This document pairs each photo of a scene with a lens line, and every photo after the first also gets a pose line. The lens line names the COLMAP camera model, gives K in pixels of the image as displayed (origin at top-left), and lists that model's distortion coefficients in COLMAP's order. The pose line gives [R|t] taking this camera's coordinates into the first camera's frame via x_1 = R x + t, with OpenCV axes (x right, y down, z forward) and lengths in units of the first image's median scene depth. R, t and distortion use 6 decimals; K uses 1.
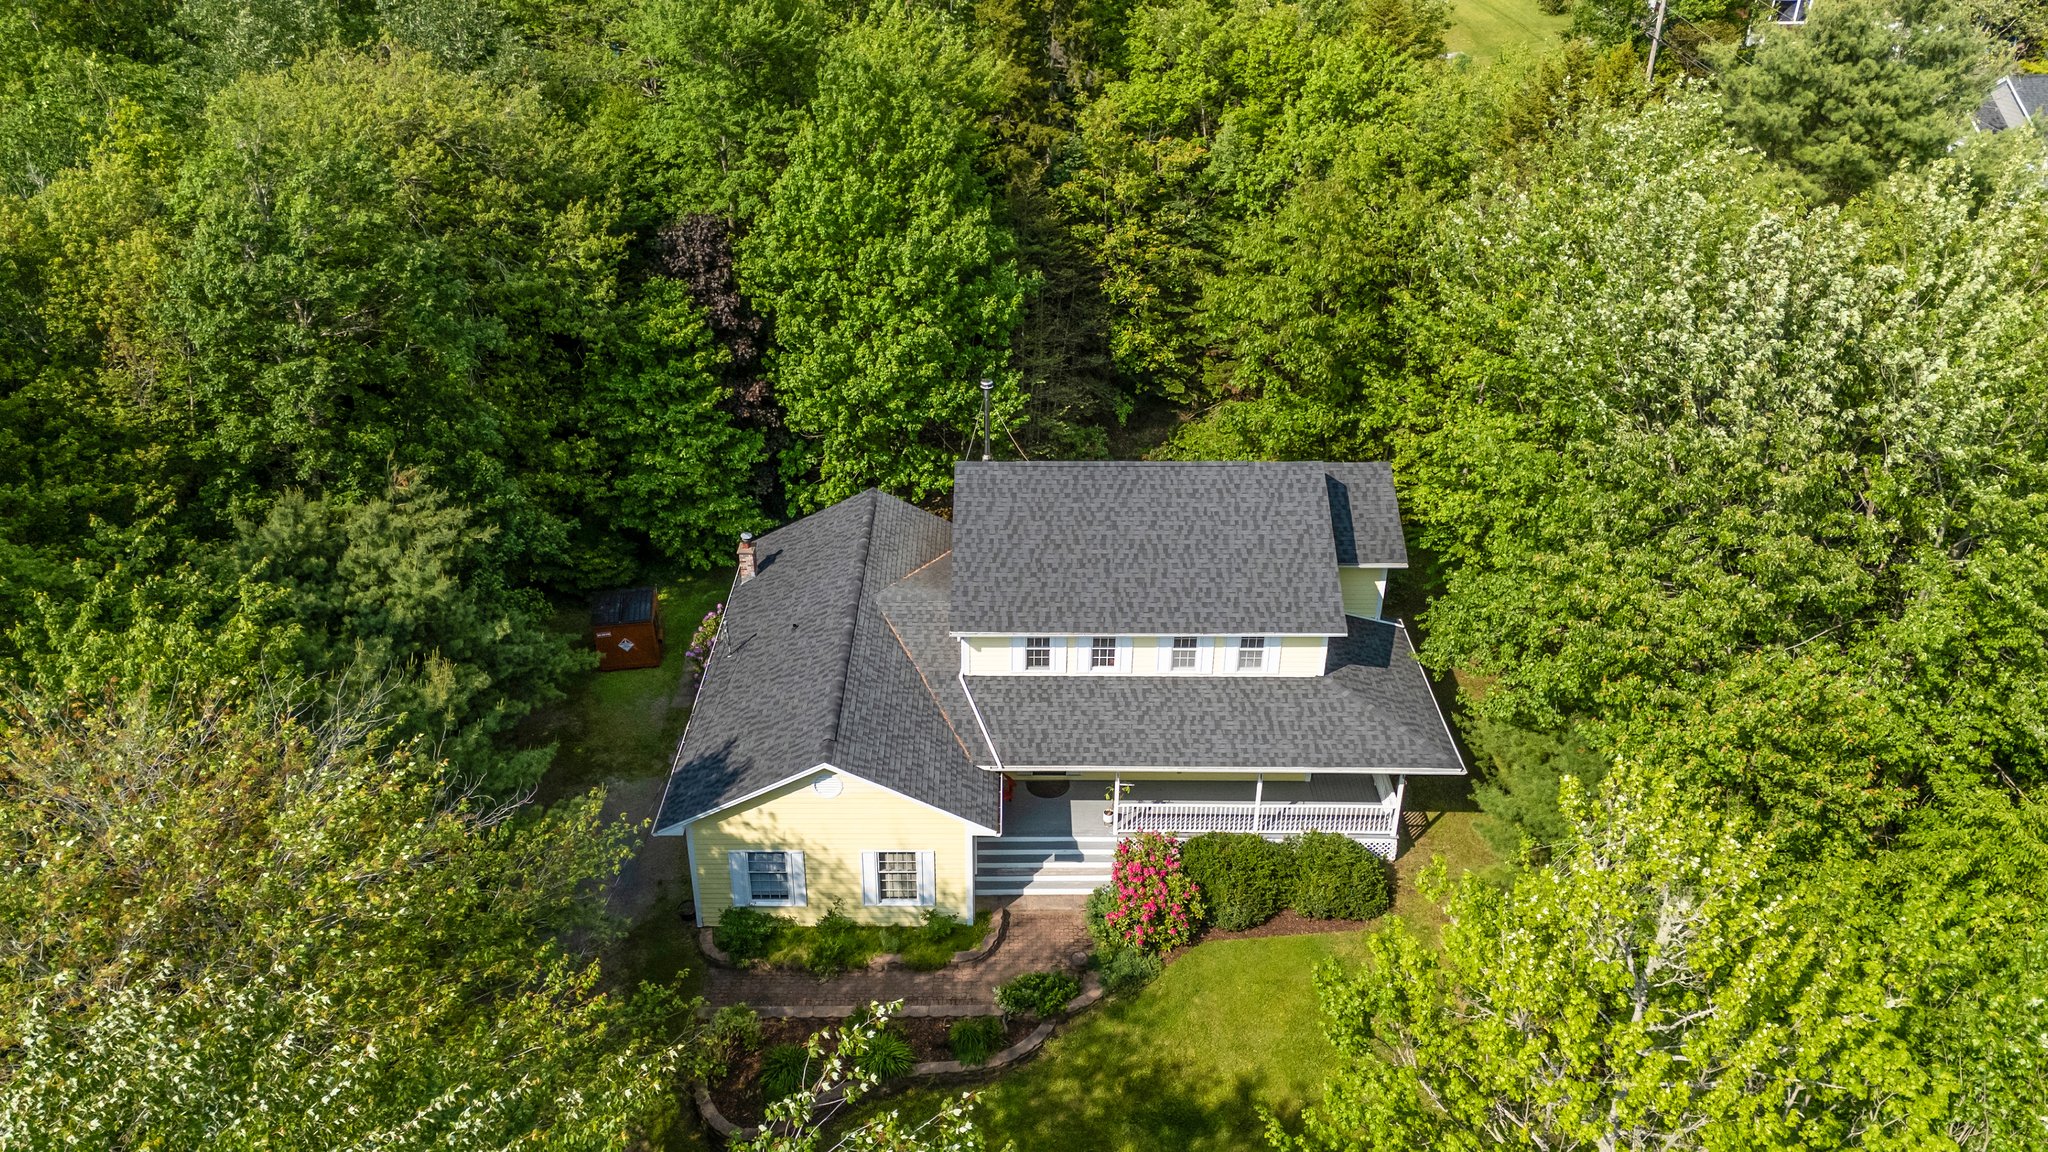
lens RADIAL K [[1598.3, 0, 1078.4], [0, 1598.3, 577.2], [0, 0, 1]] dist [0.076121, -0.121767]
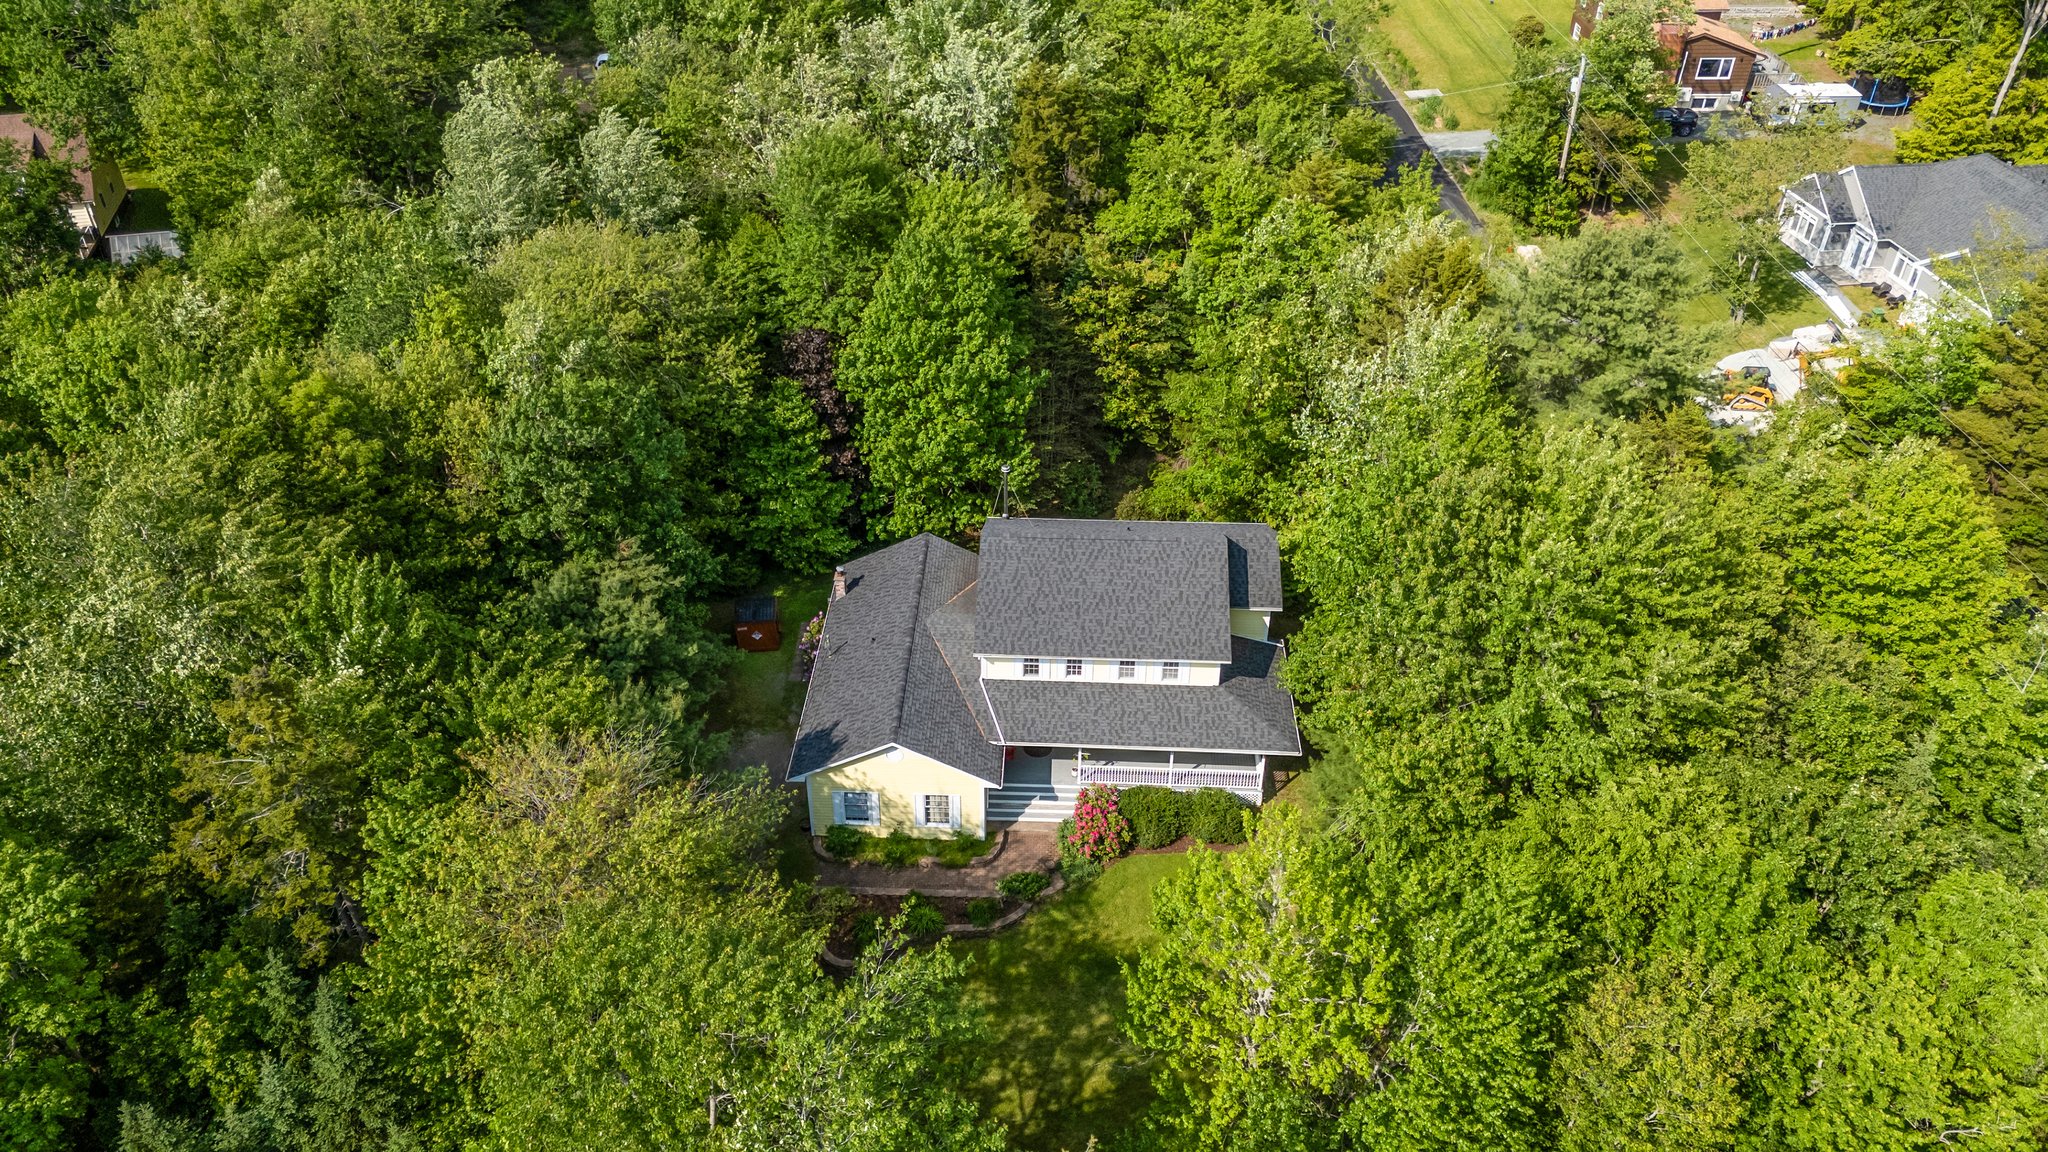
lens RADIAL K [[1598.3, 0, 1078.4], [0, 1598.3, 577.2], [0, 0, 1]] dist [0.076121, -0.121767]
pose [[0.998951, 0.028054, -0.036191, 0.072312], [-0.024581, 0.995355, 0.093077, -0.180140], [0.038634, -0.092090, 0.995001, -0.514694]]
